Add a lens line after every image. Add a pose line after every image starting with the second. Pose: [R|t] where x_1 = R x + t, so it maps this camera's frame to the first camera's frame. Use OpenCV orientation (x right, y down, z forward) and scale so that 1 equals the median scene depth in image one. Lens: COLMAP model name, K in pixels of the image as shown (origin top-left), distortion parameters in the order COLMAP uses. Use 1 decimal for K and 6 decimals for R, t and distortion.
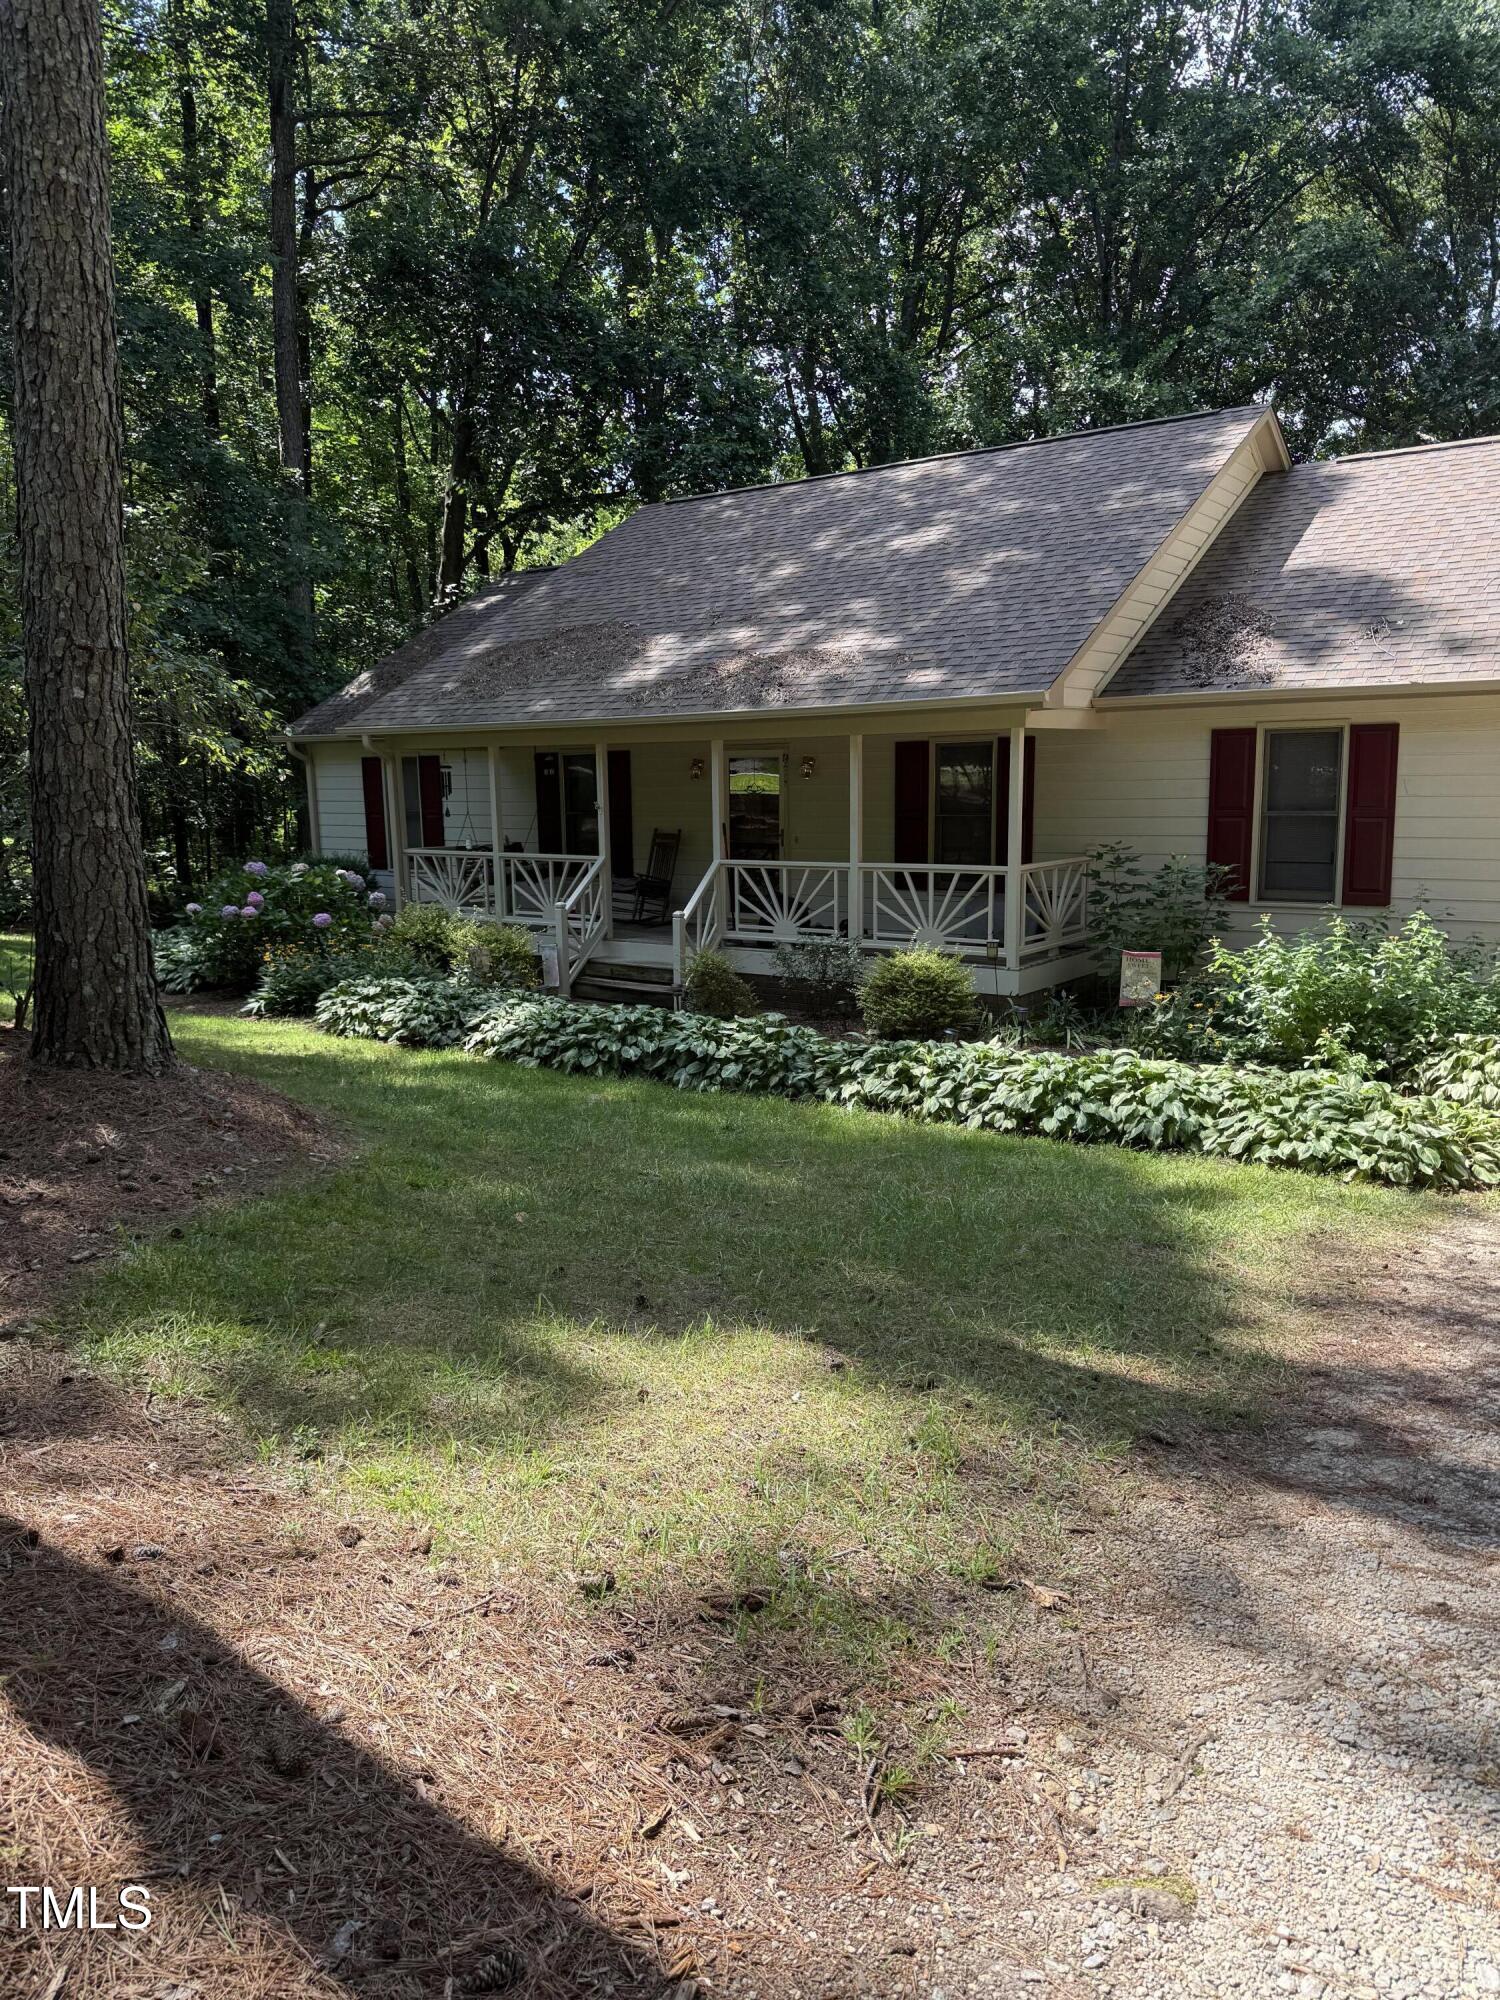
lens RADIAL K [[1414.9, 0, 750.0], [0, 1414.9, 1000.0], [0, 0, 1]] dist [0.131522, -0.000474]
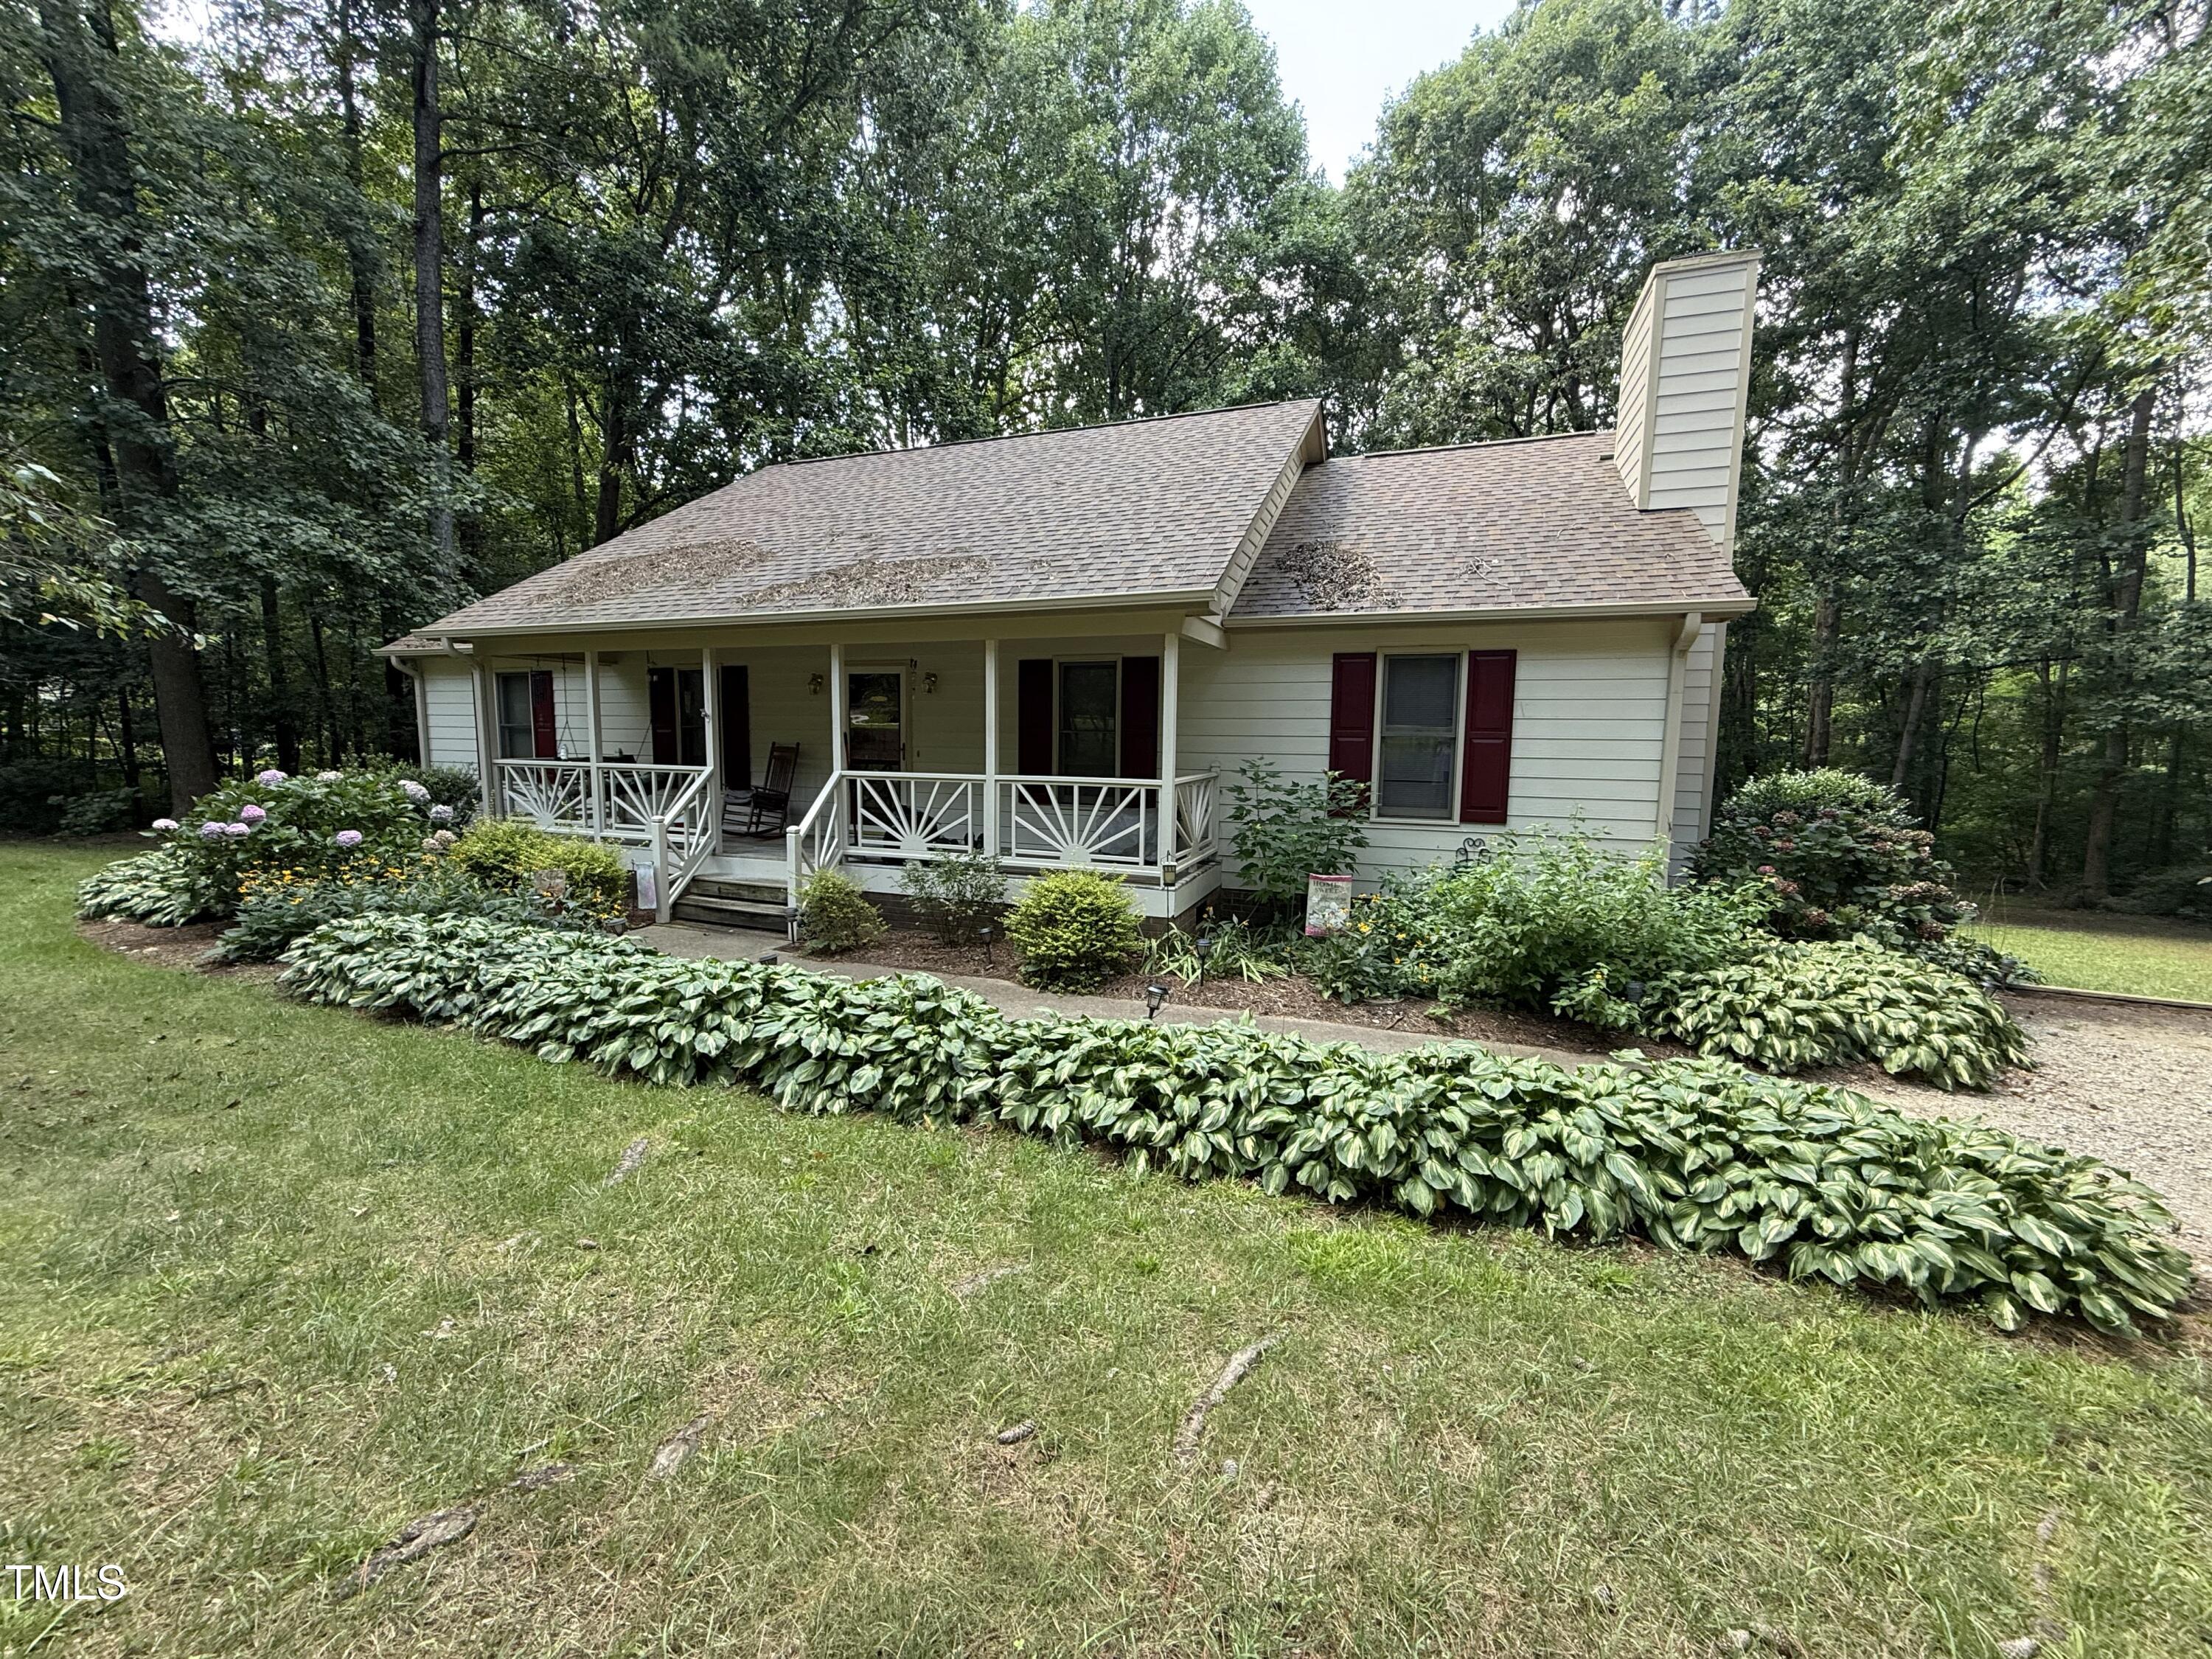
lens RADIAL K [[902.3, 0, 1106.0], [0, 902.3, 829.5], [0, 0, 1]] dist [-0.001095, 0.000141]
pose [[0.963801, -0.004426, 0.266586, -0.012787], [0.016520, 0.998932, -0.043141, -0.035427], [-0.266110, 0.045984, 0.962845, 0.428315]]
